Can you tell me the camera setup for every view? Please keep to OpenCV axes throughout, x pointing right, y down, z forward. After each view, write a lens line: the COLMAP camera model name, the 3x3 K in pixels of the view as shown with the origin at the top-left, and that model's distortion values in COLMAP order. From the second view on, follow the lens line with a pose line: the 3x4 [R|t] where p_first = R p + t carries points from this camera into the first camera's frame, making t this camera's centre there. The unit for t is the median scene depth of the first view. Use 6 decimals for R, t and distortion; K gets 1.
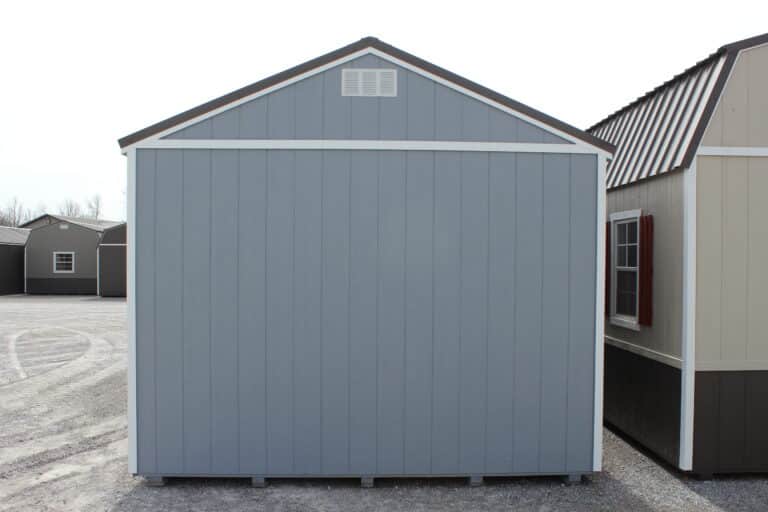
lens RADIAL K [[542.3, 0, 381.2], [0, 542.3, 274.7], [0, 0, 1]] dist [-0.040438, 0.002713]
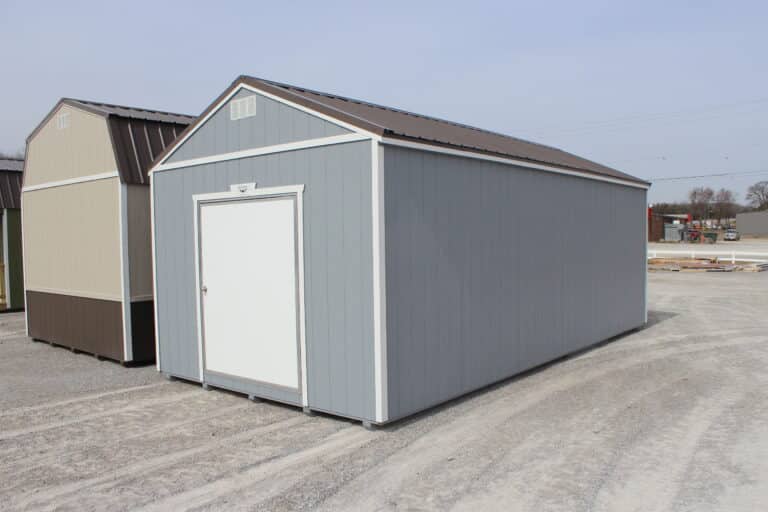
lens RADIAL K [[639.3, 0, 384.2], [0, 639.3, 270.6], [0, 0, 1]] dist [-0.169707, 0.153039]
pose [[0.755737, 0.017645, -0.654637, 1.305245], [0.007520, 0.999337, 0.035618, 0.003477], [0.654832, -0.031841, 0.755104, 0.013624]]
